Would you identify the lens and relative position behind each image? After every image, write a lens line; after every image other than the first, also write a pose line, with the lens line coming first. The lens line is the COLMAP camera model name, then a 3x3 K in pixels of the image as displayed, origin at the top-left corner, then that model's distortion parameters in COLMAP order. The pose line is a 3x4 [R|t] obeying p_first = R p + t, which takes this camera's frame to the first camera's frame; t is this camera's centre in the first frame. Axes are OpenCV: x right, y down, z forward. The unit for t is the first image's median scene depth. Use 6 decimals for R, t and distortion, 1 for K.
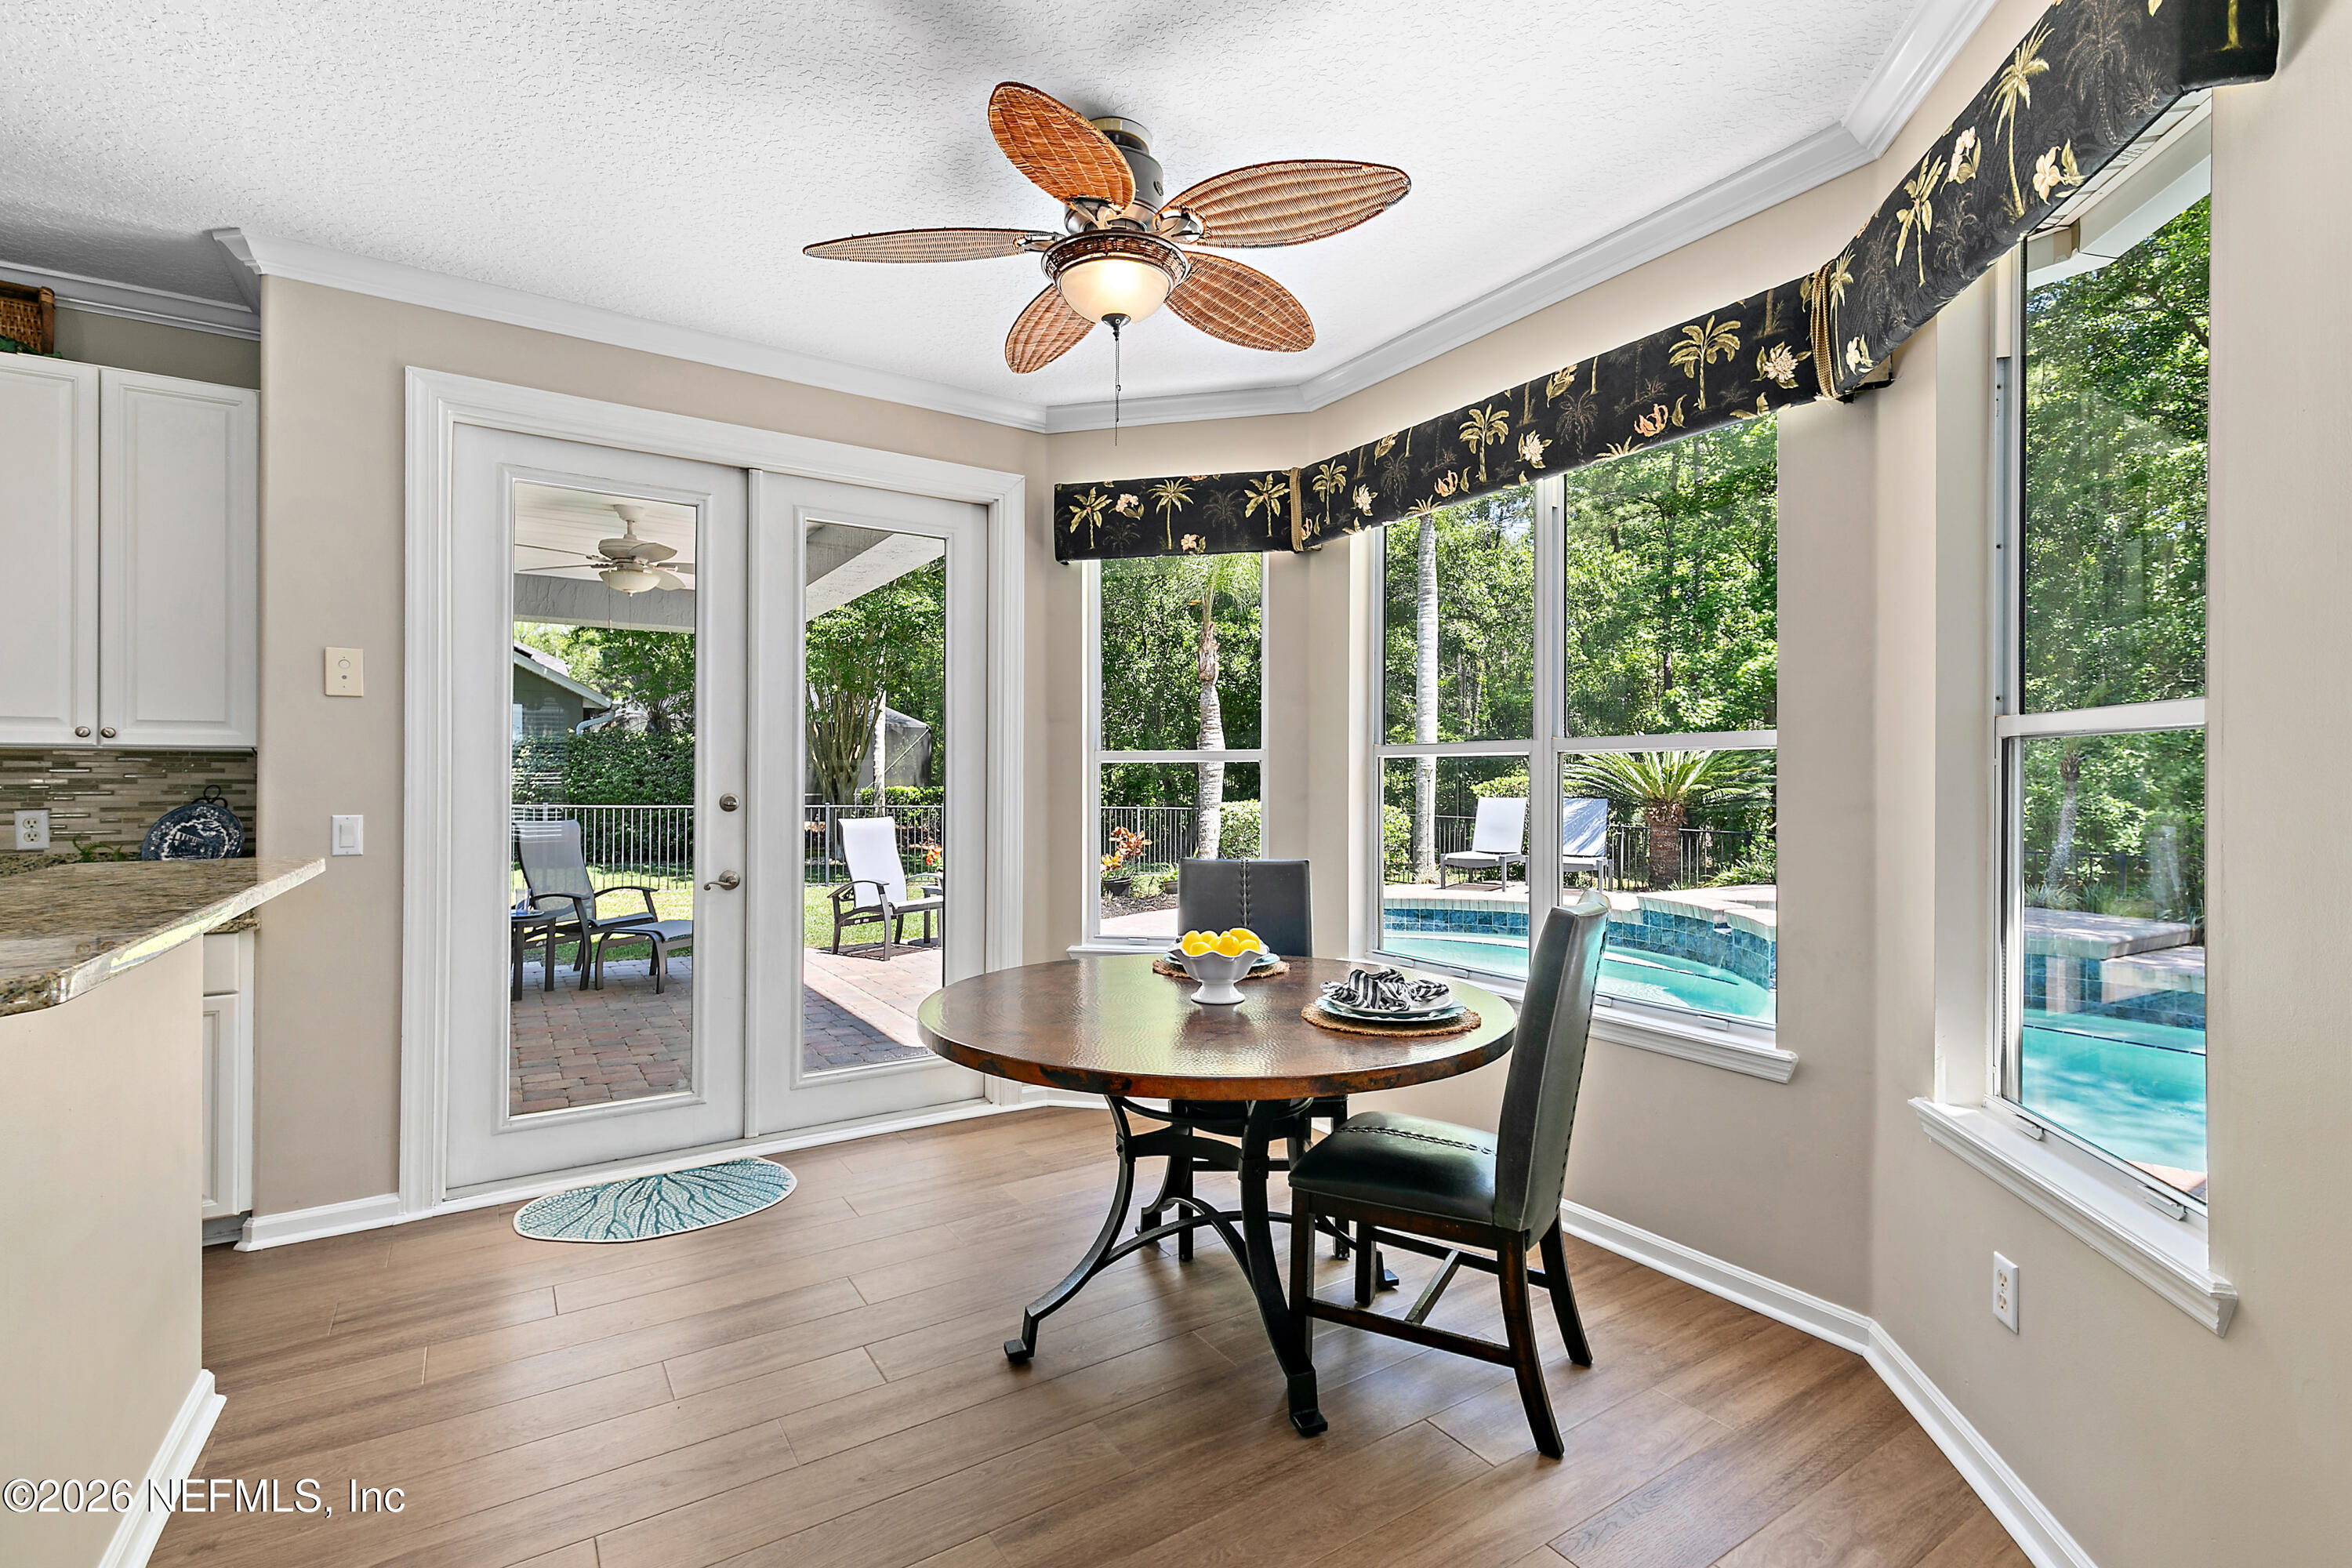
lens RADIAL K [[1069.1, 0, 1178.6], [0, 1069.1, 775.2], [0, 0, 1]] dist [0.005038, -0.000973]
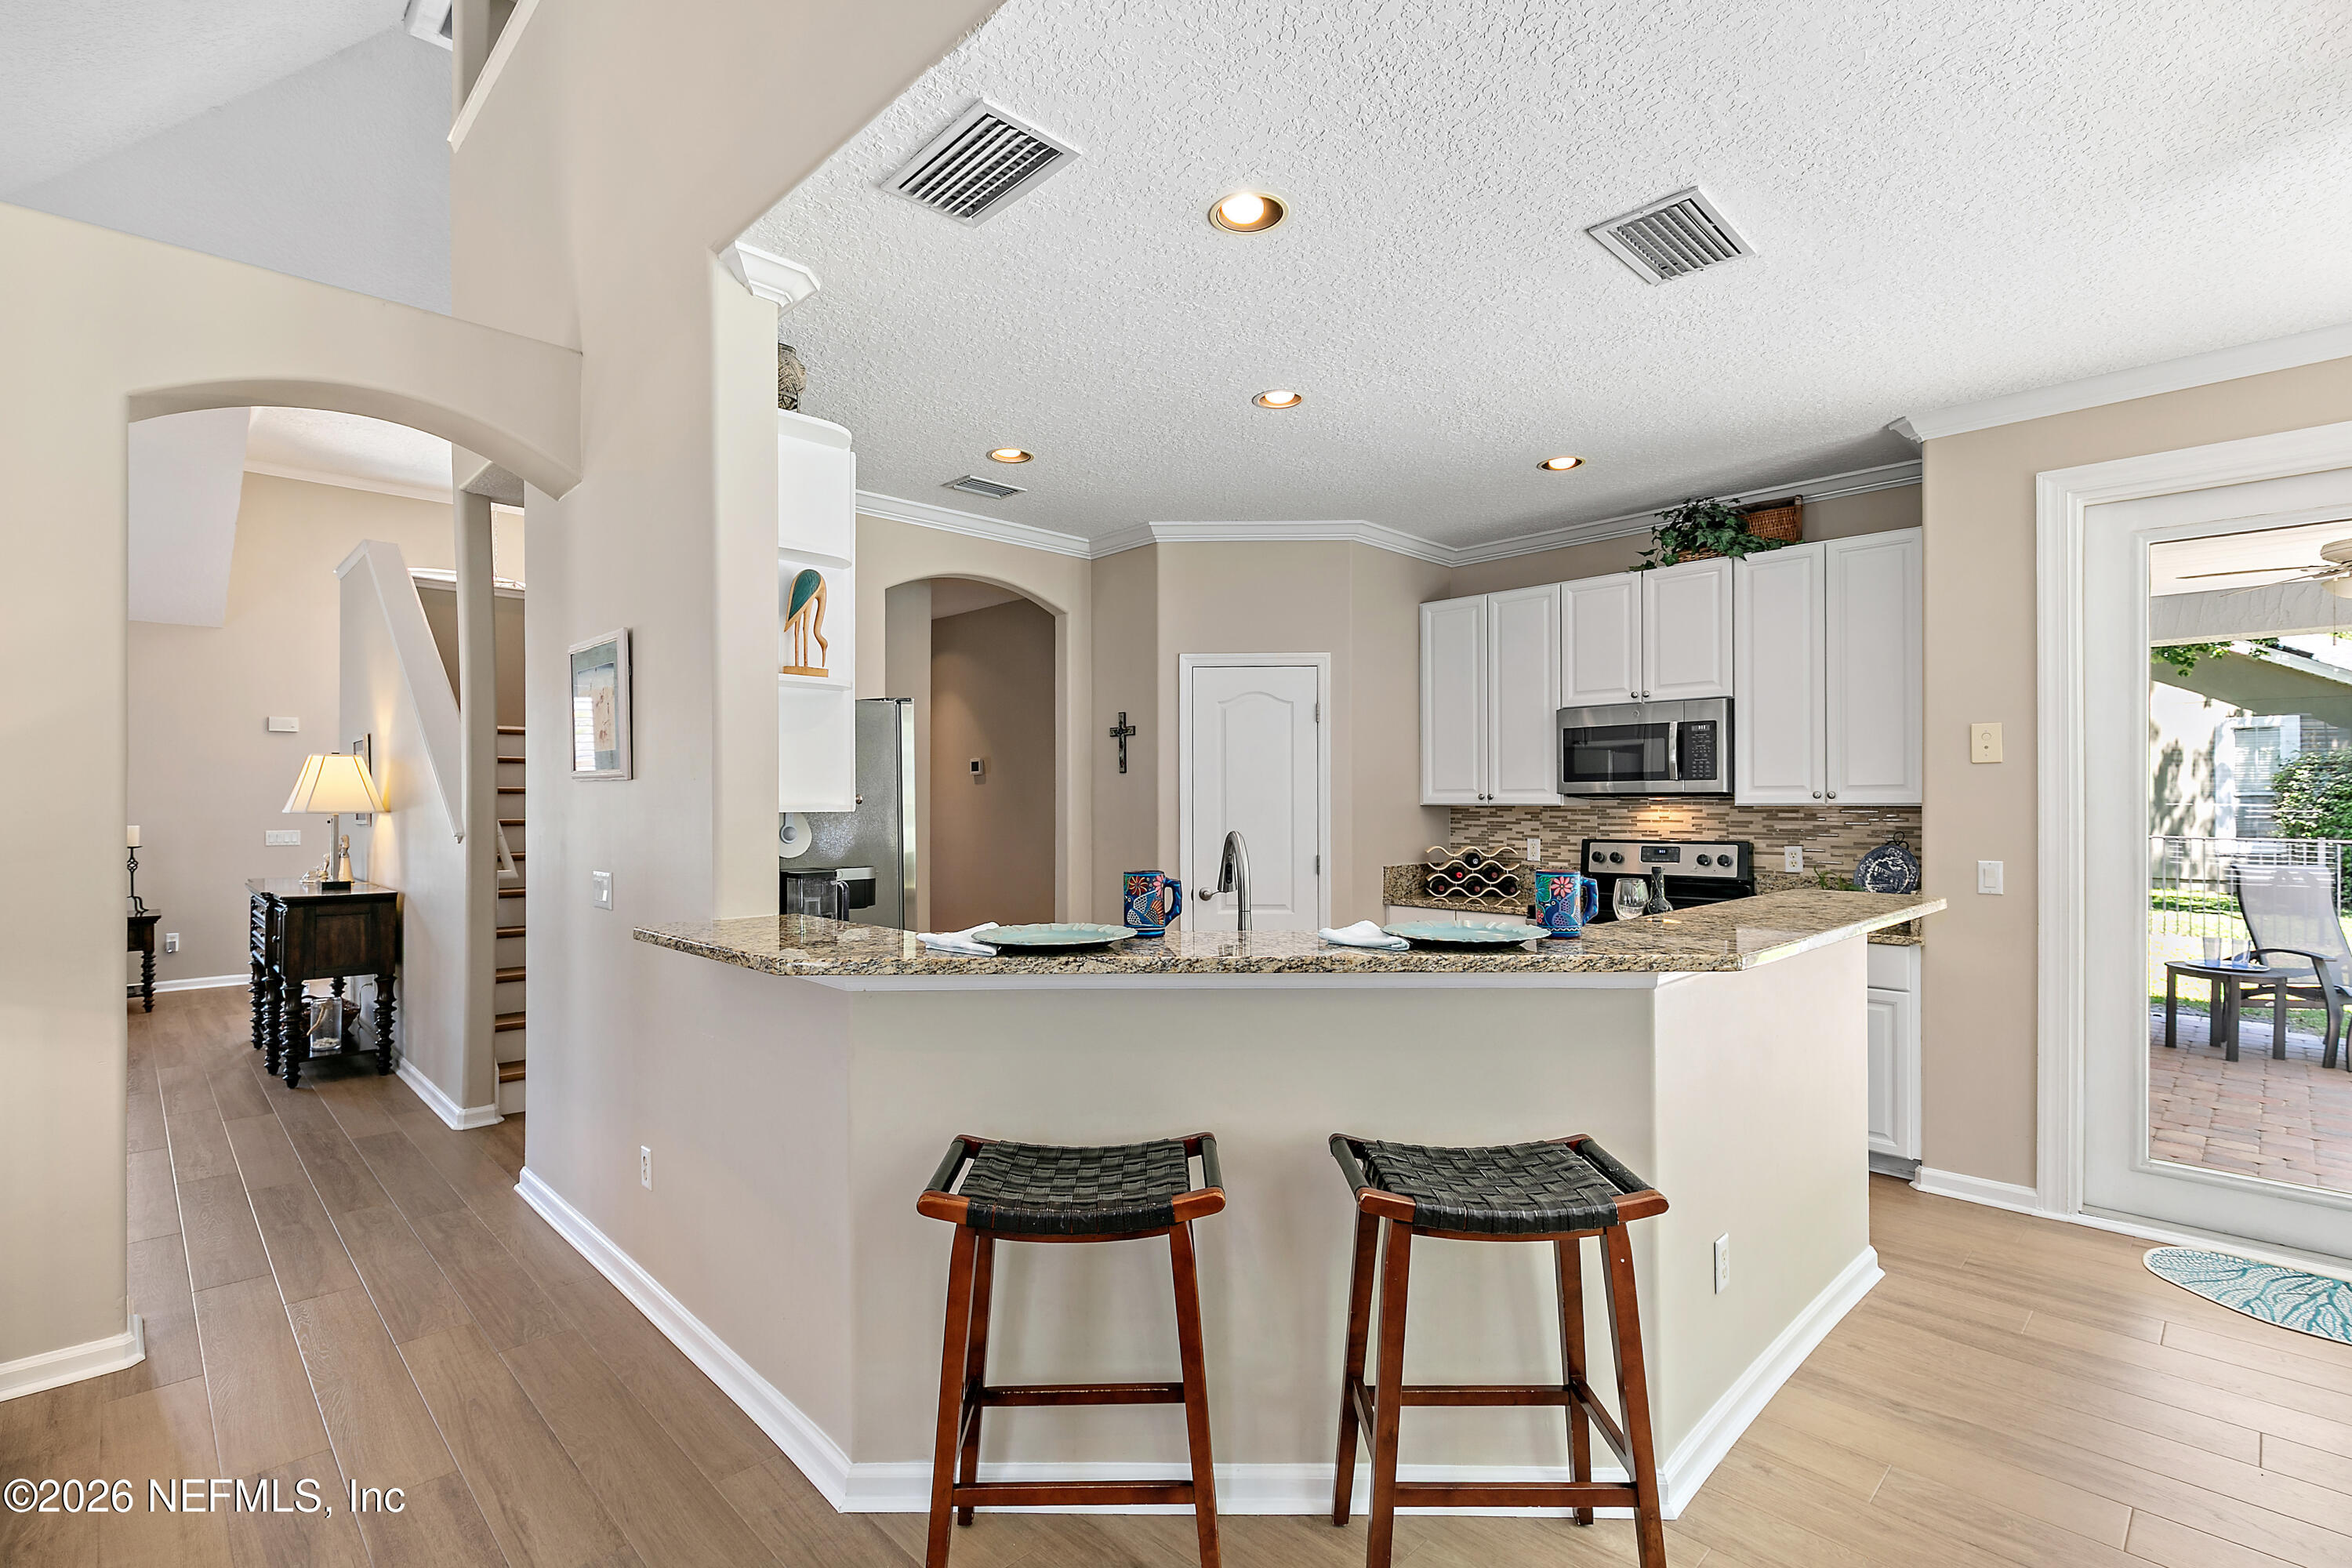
lens RADIAL K [[1069.1, 0, 1174.7], [0, 1069.1, 799.1], [0, 0, 1]] dist [0.005038, -0.000973]
pose [[0.194448, -0.004237, -0.980904, 0.232284], [0.006078, 0.999977, -0.003114, -0.034403], [0.980894, -0.005357, 0.194470, -0.137517]]
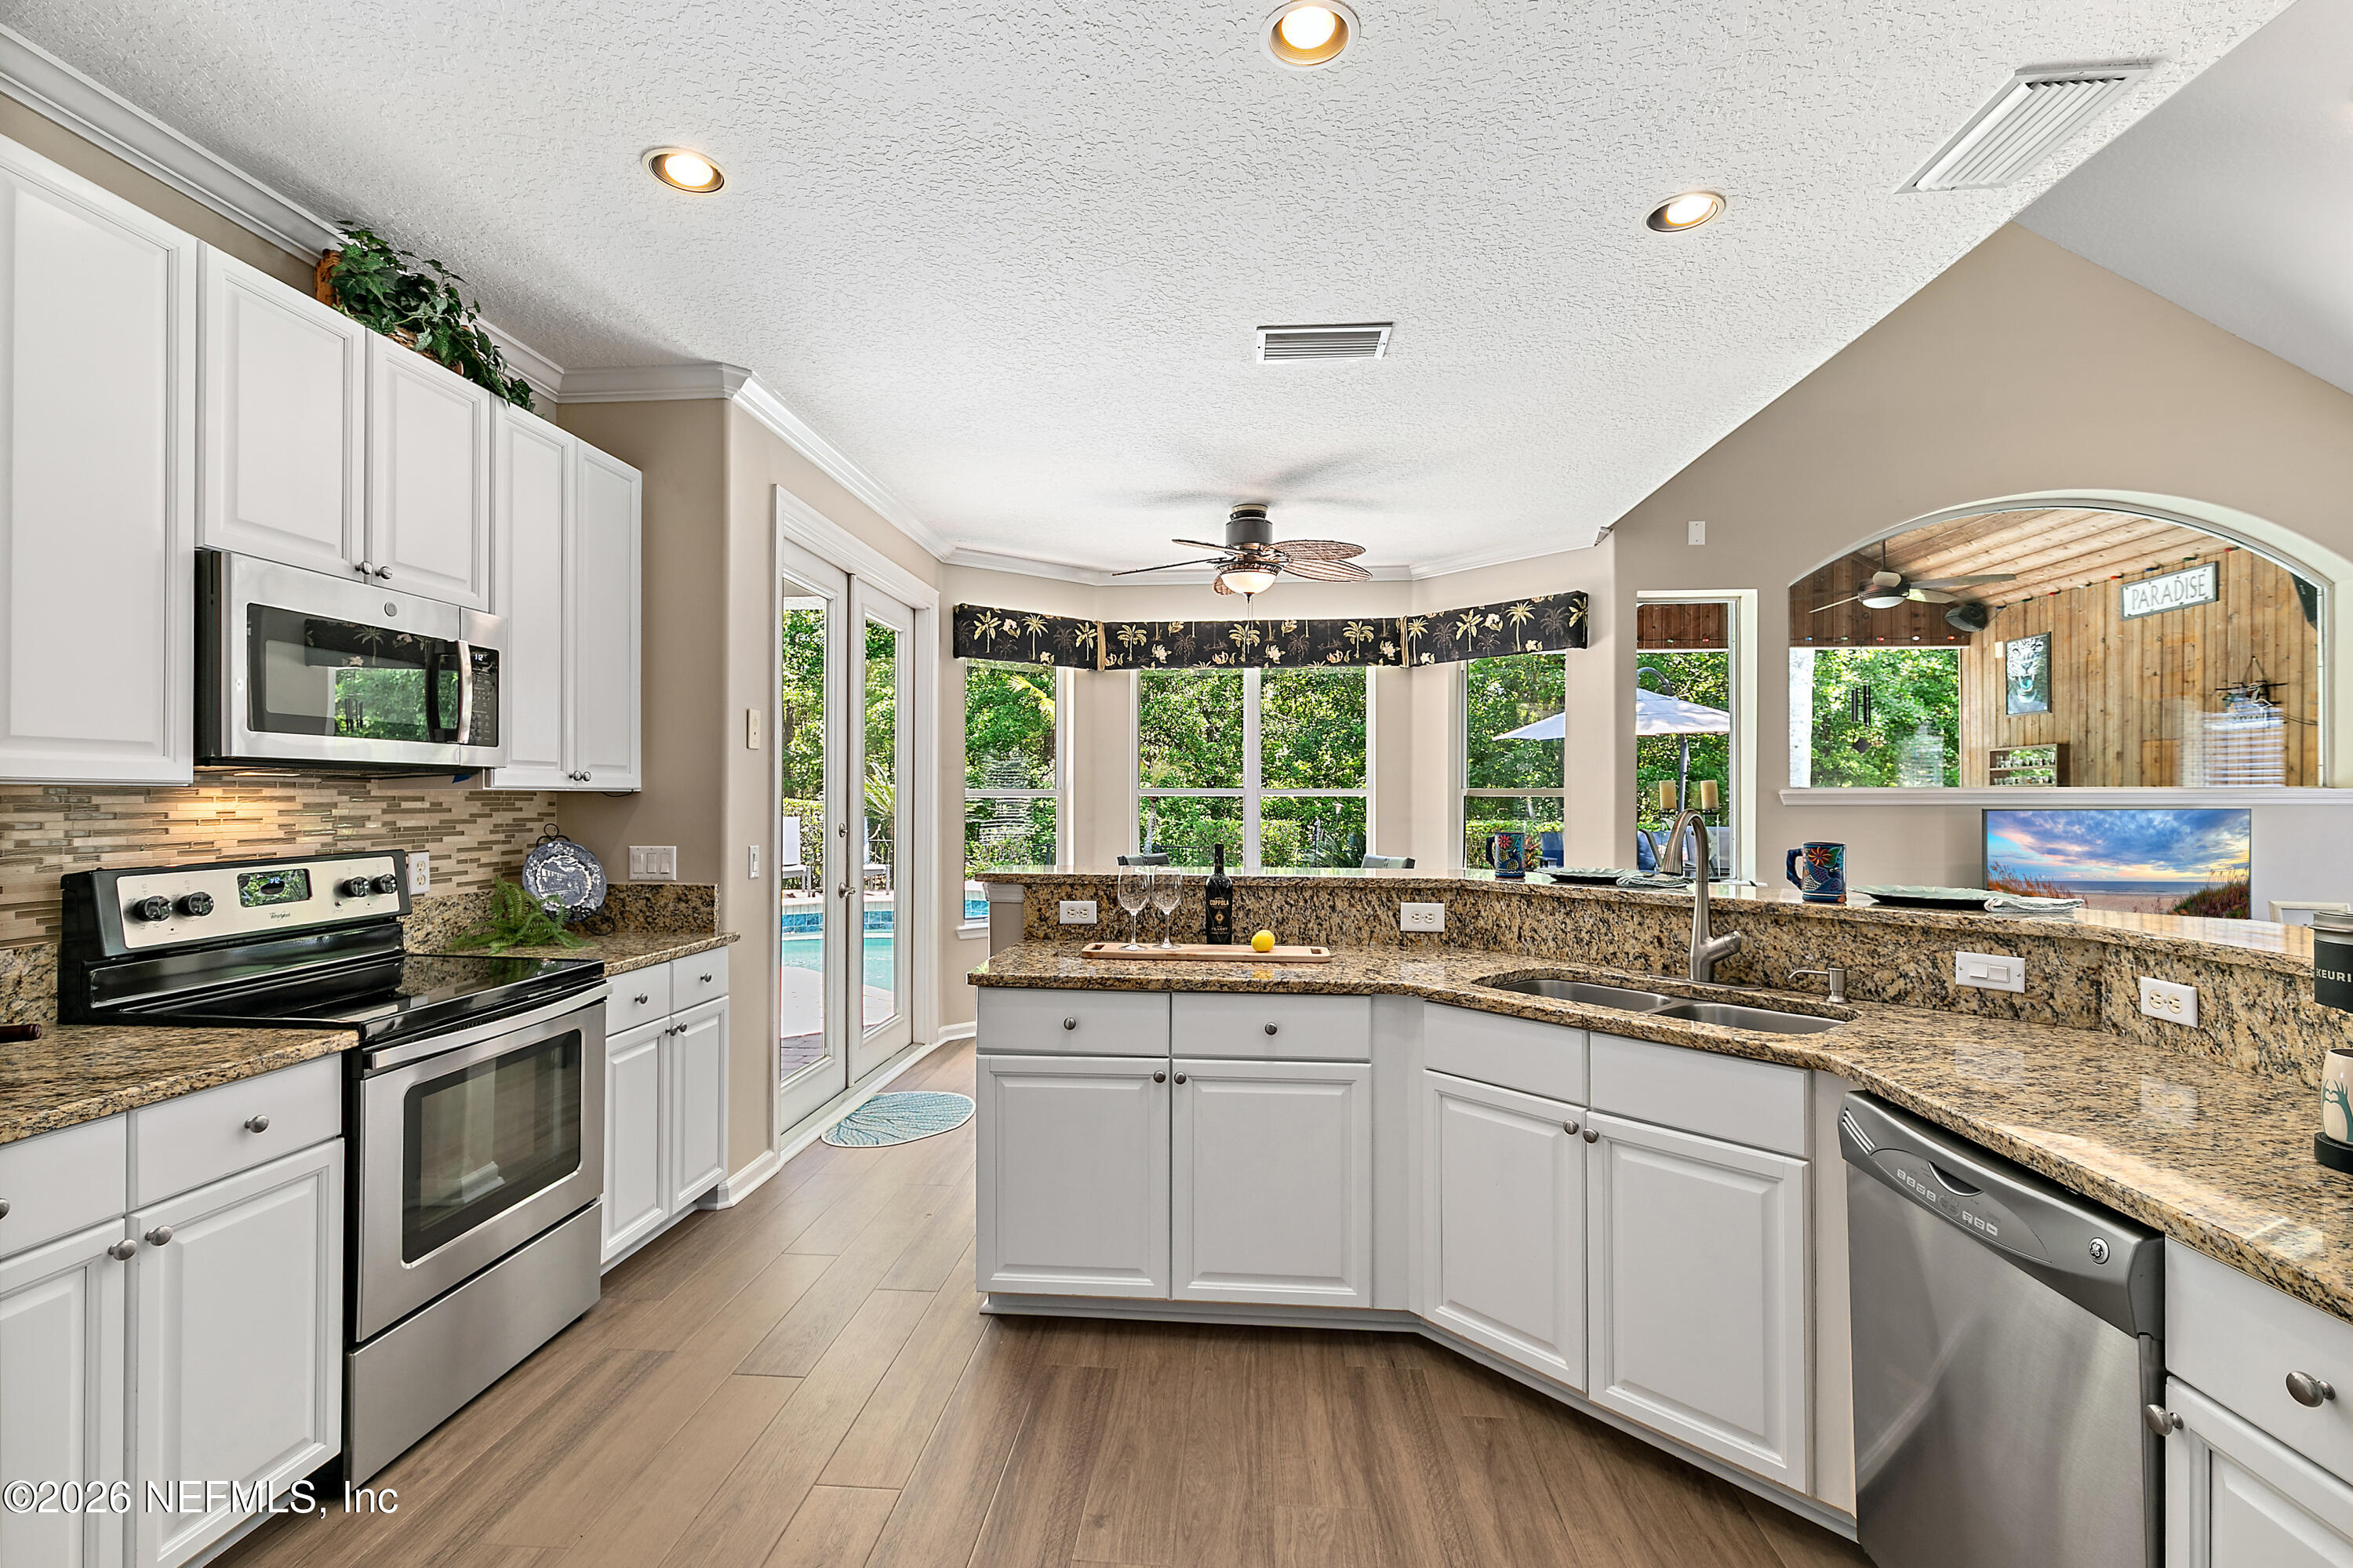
lens RADIAL K [[1069.6, 0, 1168.8], [0, 1069.6, 797.4], [0, 0, 1]] dist [0.005038, -0.000973]
pose [[0.609252, 0.001327, 0.792976, -1.455046], [-0.005671, 0.999980, 0.002684, -0.024212], [-0.792957, -0.006133, 0.609247, -0.123785]]
